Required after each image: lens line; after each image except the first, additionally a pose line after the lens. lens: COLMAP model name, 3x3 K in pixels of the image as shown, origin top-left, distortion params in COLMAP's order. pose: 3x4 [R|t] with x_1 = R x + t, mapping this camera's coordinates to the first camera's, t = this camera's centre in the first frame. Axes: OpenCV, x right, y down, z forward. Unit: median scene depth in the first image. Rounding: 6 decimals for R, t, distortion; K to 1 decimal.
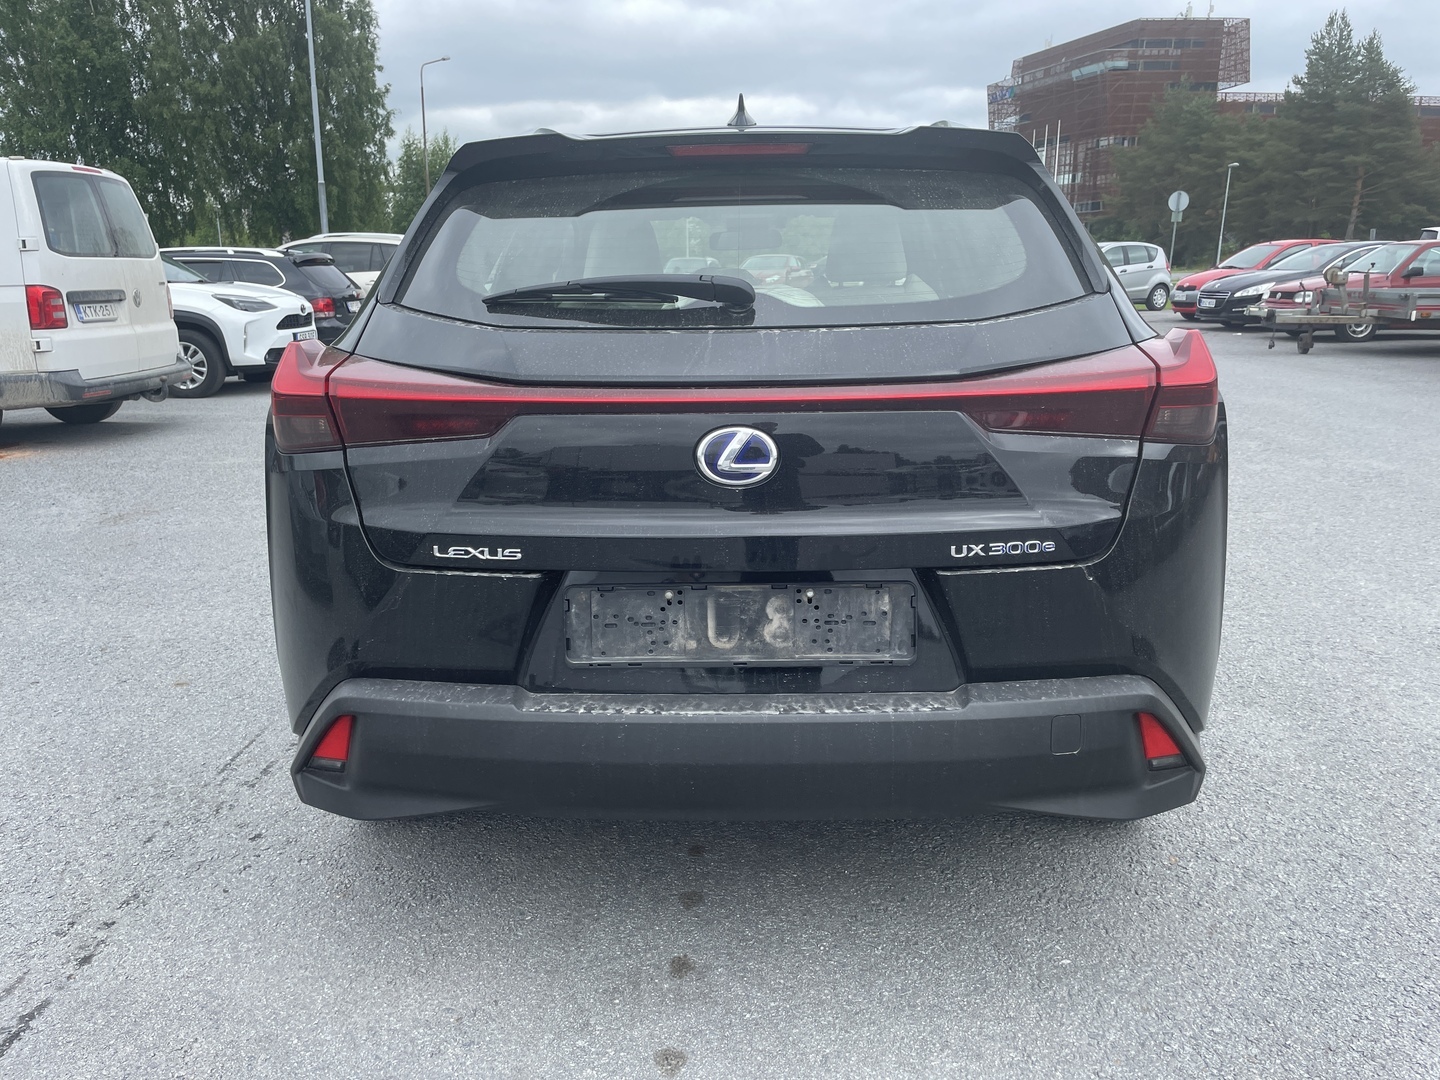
lens RADIAL K [[1093.3, 0, 743.6], [0, 1093.3, 528.3], [0, 0, 1]] dist [0.073722, -0.105767]
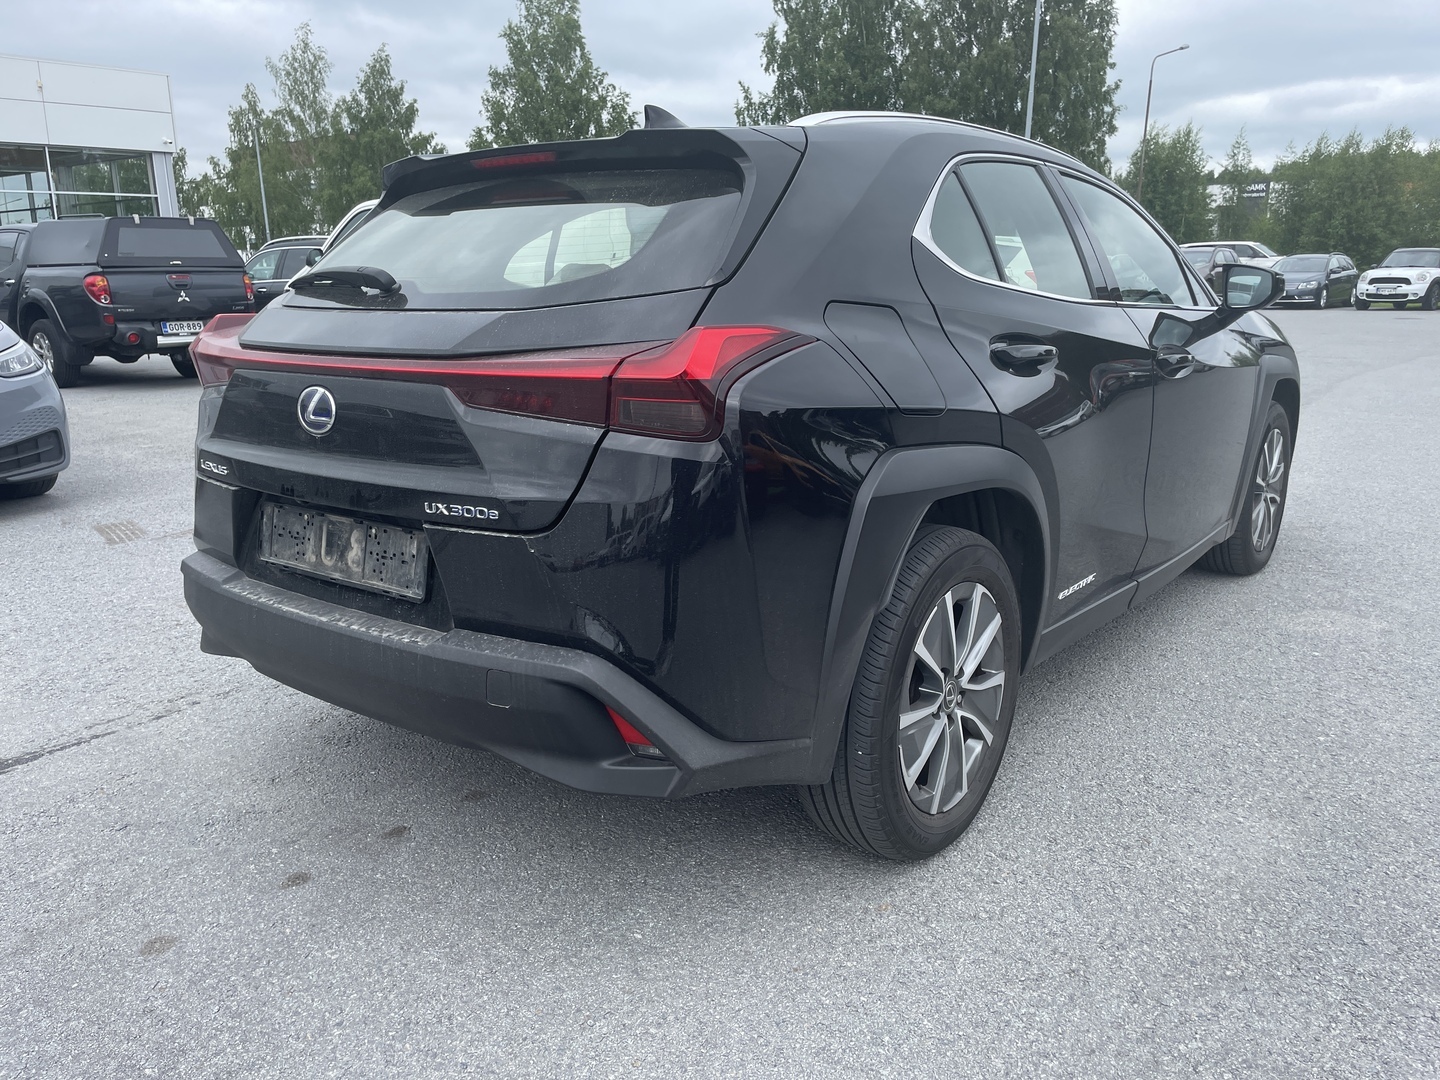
lens RADIAL K [[1093.3, 0, 722.7], [0, 1093.3, 533.3], [0, 0, 1]] dist [0.073722, -0.105767]
pose [[0.803121, 0.134281, -0.580487, 1.058400], [-0.131412, 0.990201, 0.047246, -0.044796], [0.581144, 0.038339, 0.812898, 0.234170]]
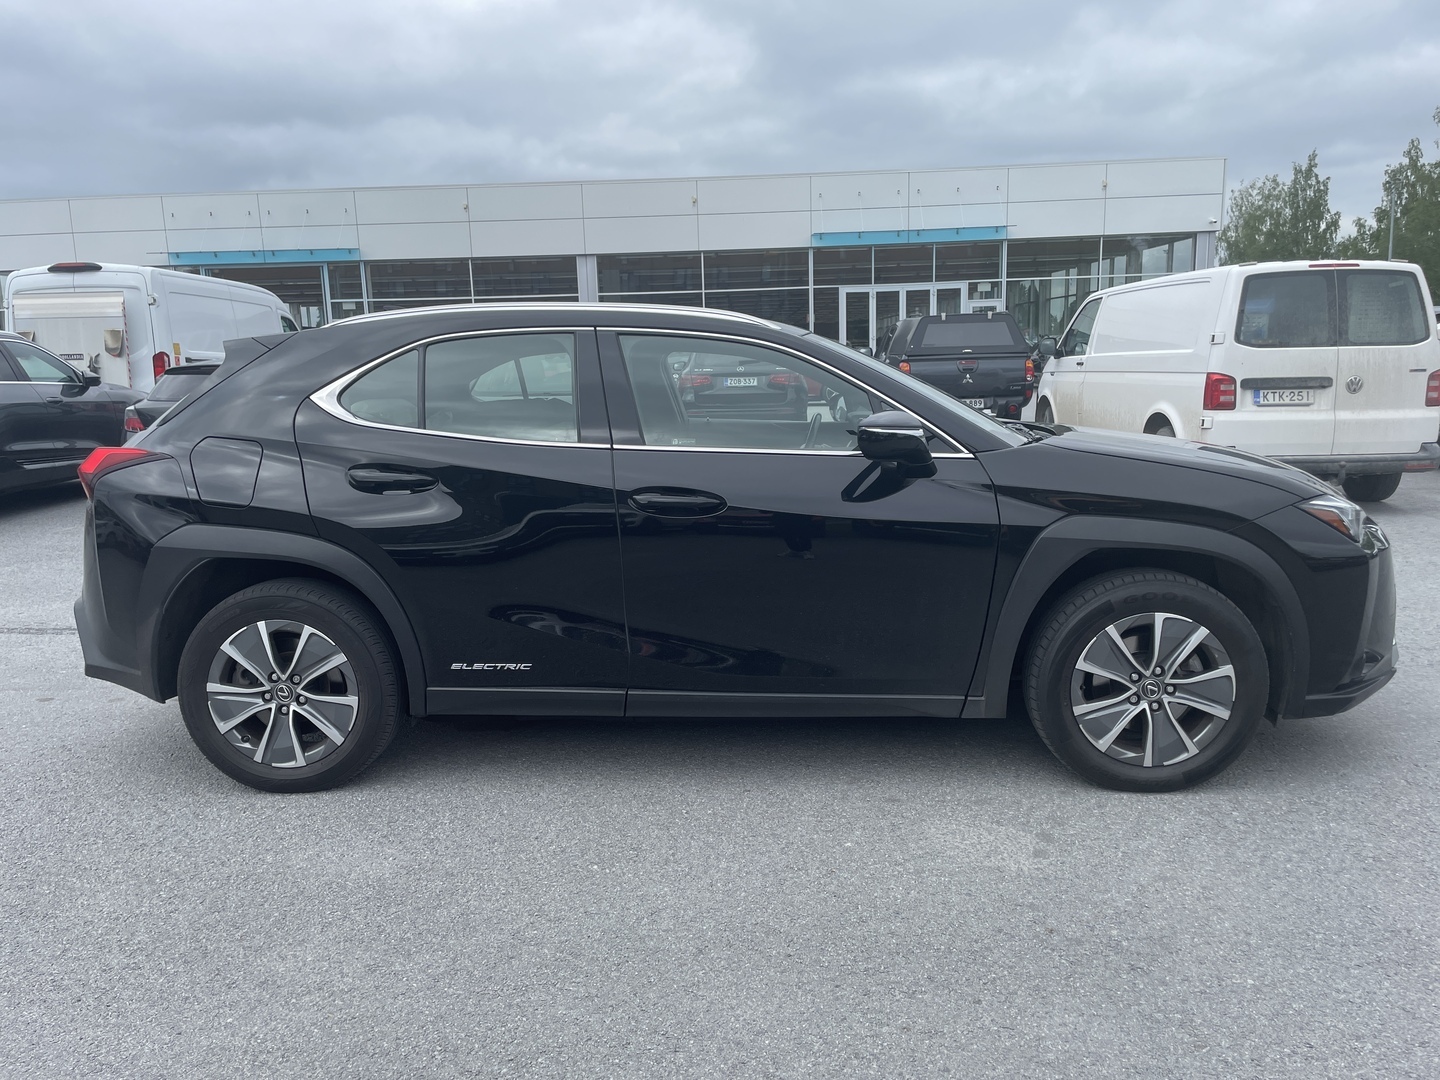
lens RADIAL K [[1093.3, 0, 722.9], [0, 1093.3, 538.1], [0, 0, 1]] dist [0.073722, -0.105767]
pose [[-0.038555, 0.170957, -0.984524, 2.530113], [-0.206357, 0.962656, 0.175241, -0.650928], [0.977717, 0.209920, -0.001837, 2.303372]]
